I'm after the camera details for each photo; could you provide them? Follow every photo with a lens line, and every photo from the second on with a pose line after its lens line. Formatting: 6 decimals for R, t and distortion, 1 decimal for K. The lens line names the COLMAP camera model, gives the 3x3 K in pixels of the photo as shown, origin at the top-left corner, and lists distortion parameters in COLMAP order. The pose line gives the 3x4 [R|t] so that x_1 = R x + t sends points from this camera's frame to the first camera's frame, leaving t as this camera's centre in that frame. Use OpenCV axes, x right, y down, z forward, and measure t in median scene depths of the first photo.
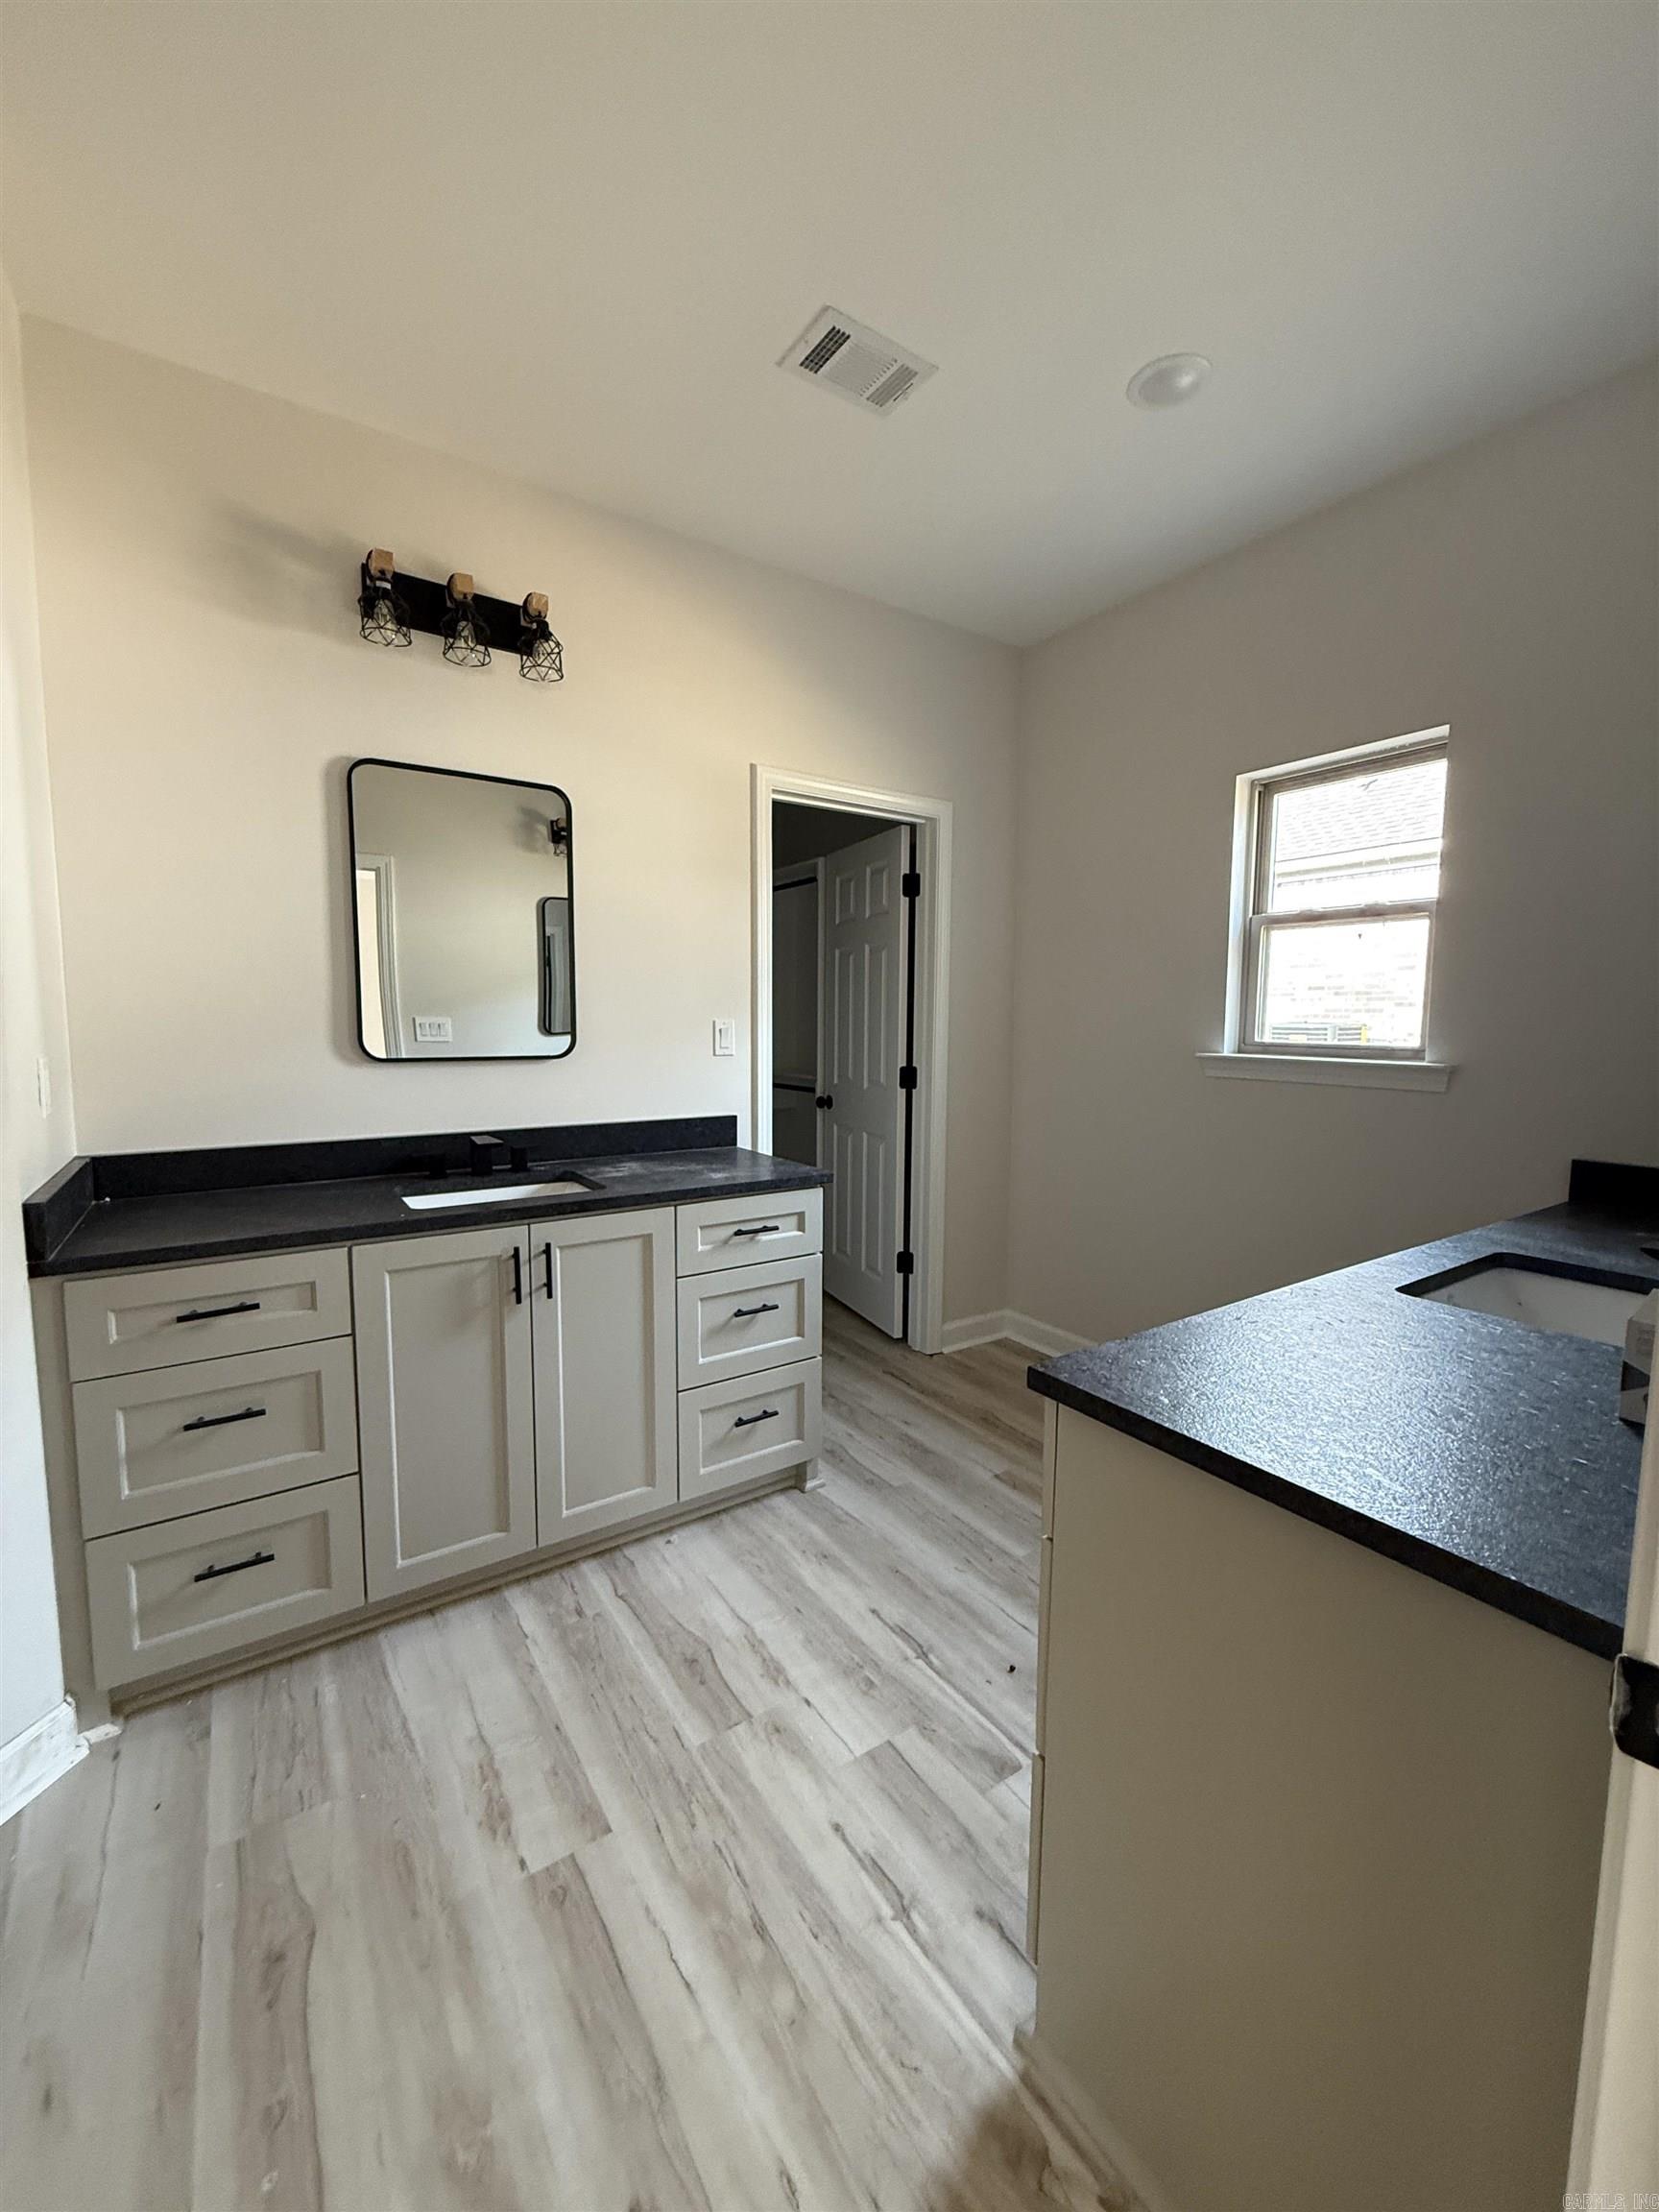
lens RADIAL K [[887.3, 0, 824.6], [0, 887.3, 1105.9], [0, 0, 1]] dist [0.000869, 0.001126]
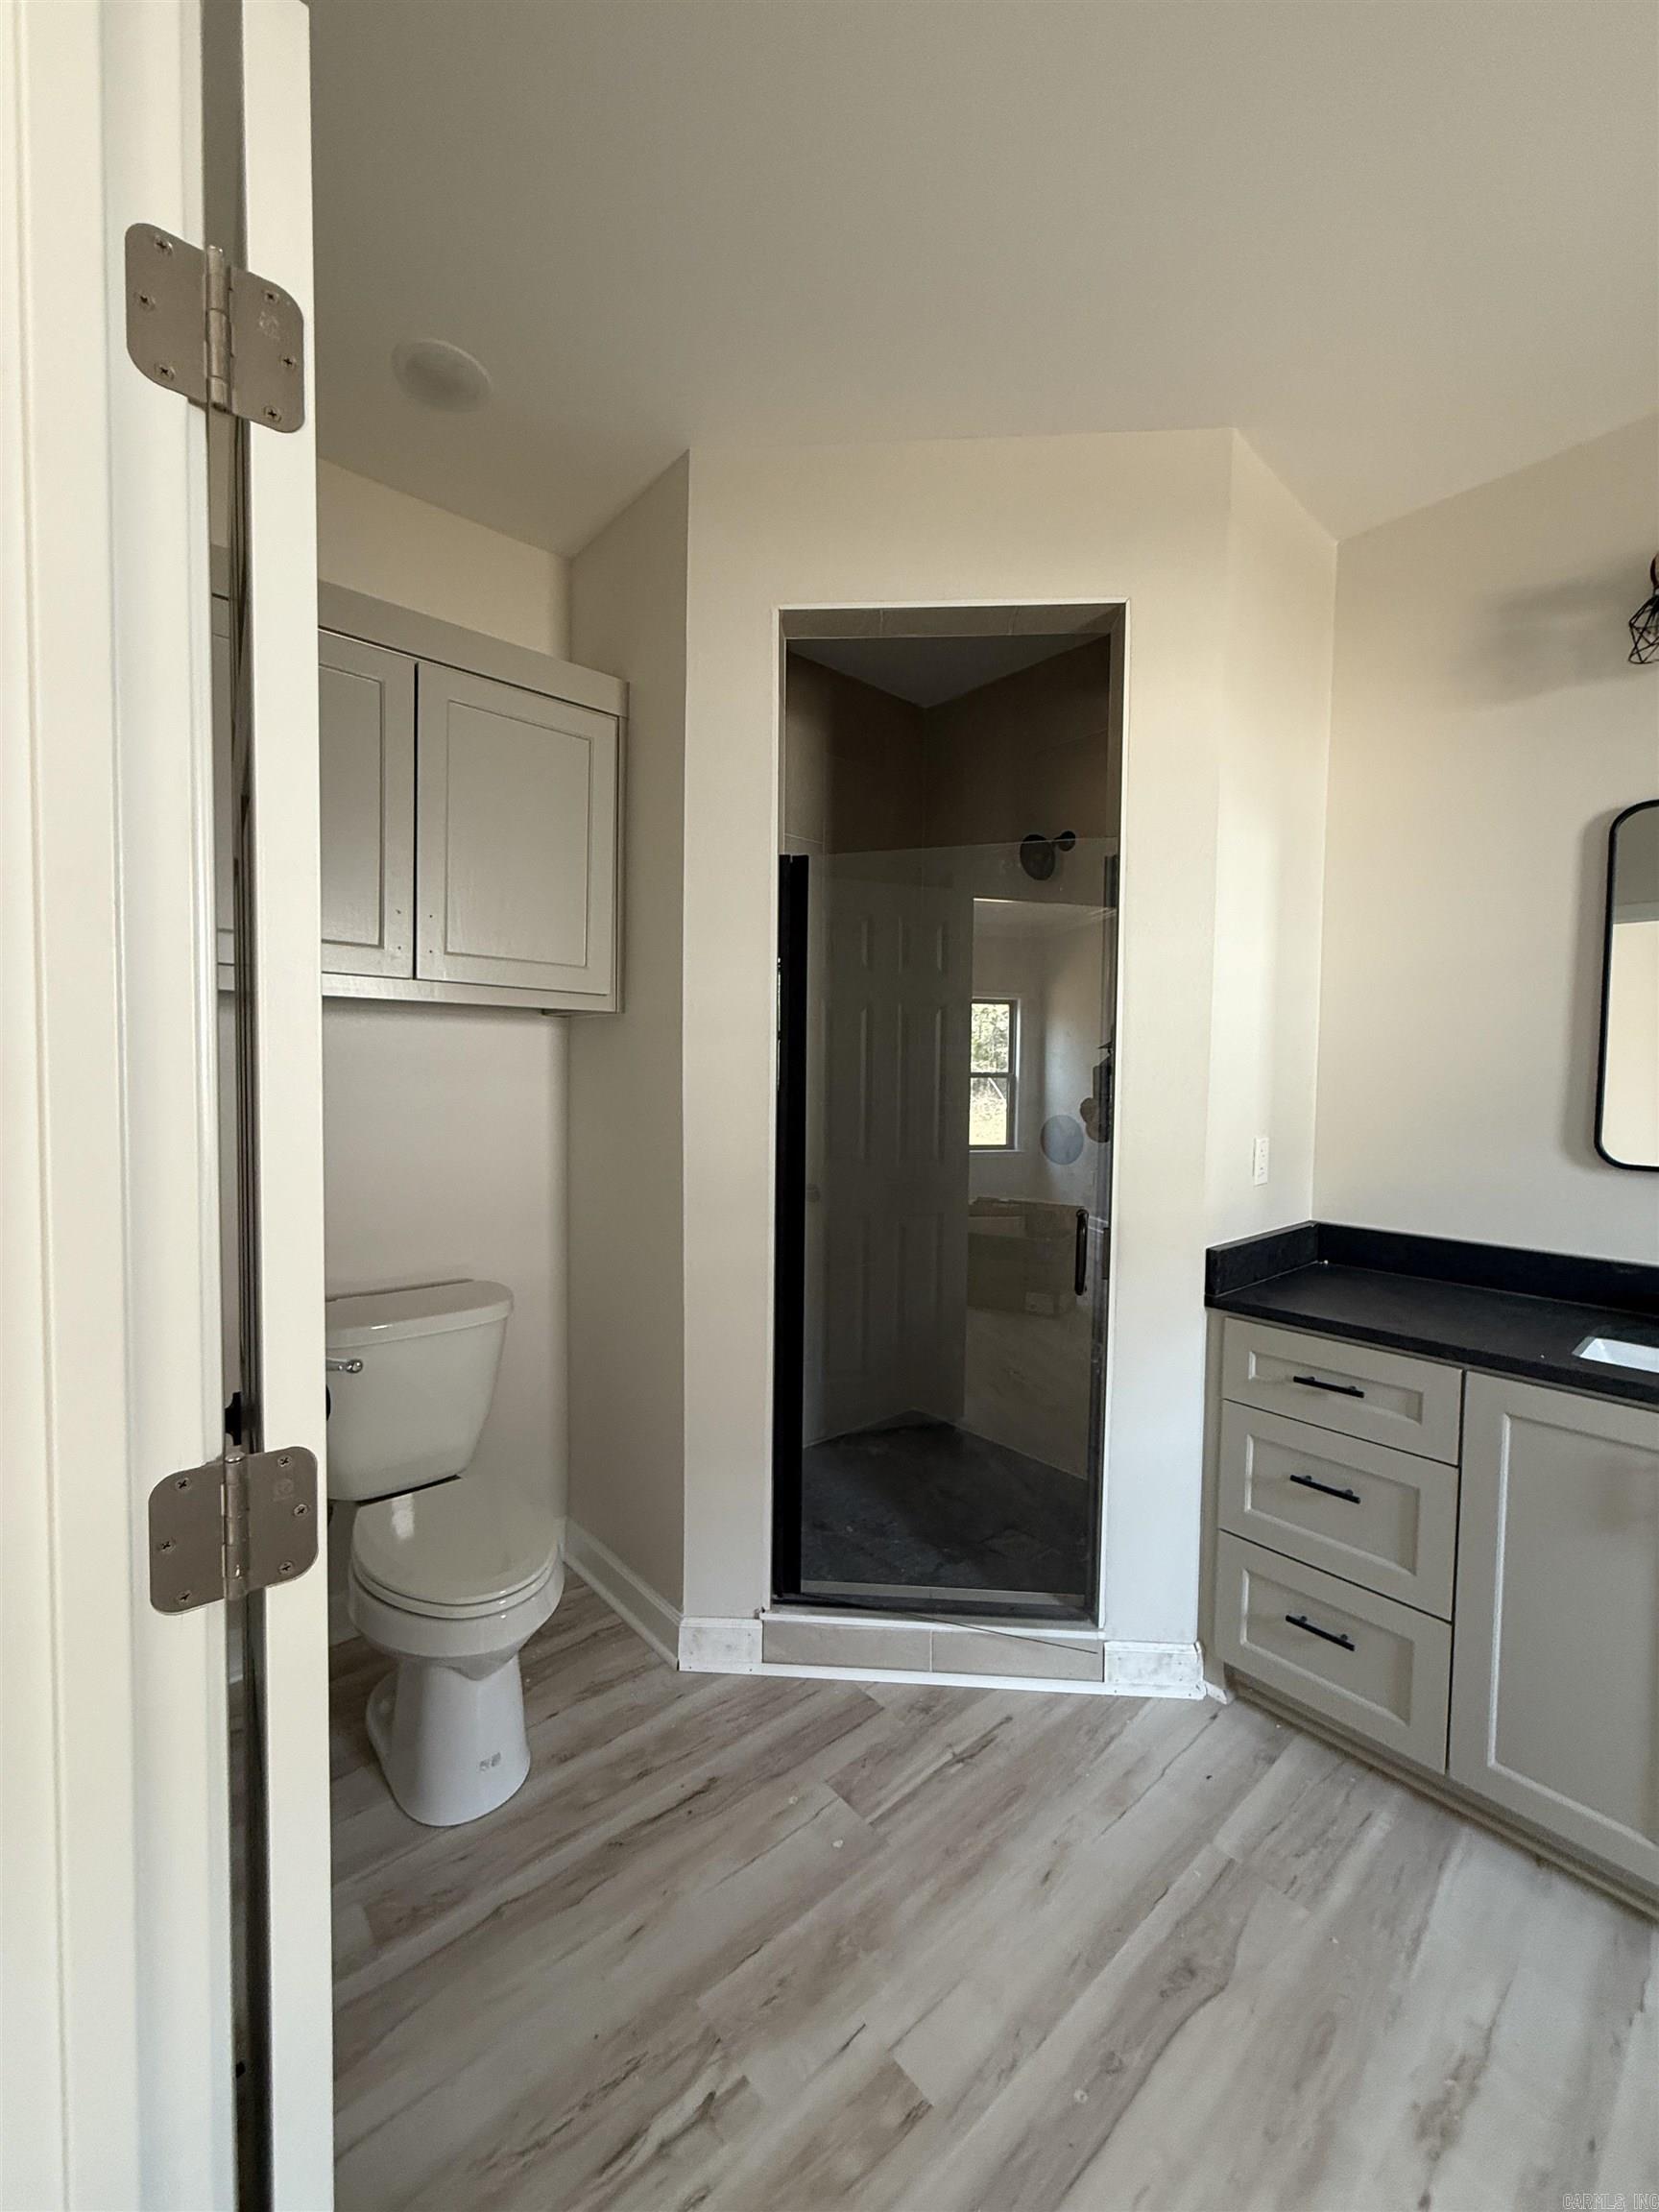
lens RADIAL K [[887.3, 0, 828.1], [0, 887.3, 1103.6], [0, 0, 1]] dist [0.000869, 0.001126]
pose [[0.130887, 0.039688, -0.990603, 0.280678], [-0.110554, 0.993551, 0.025199, -0.065578], [0.985214, 0.106217, 0.134431, 0.221774]]
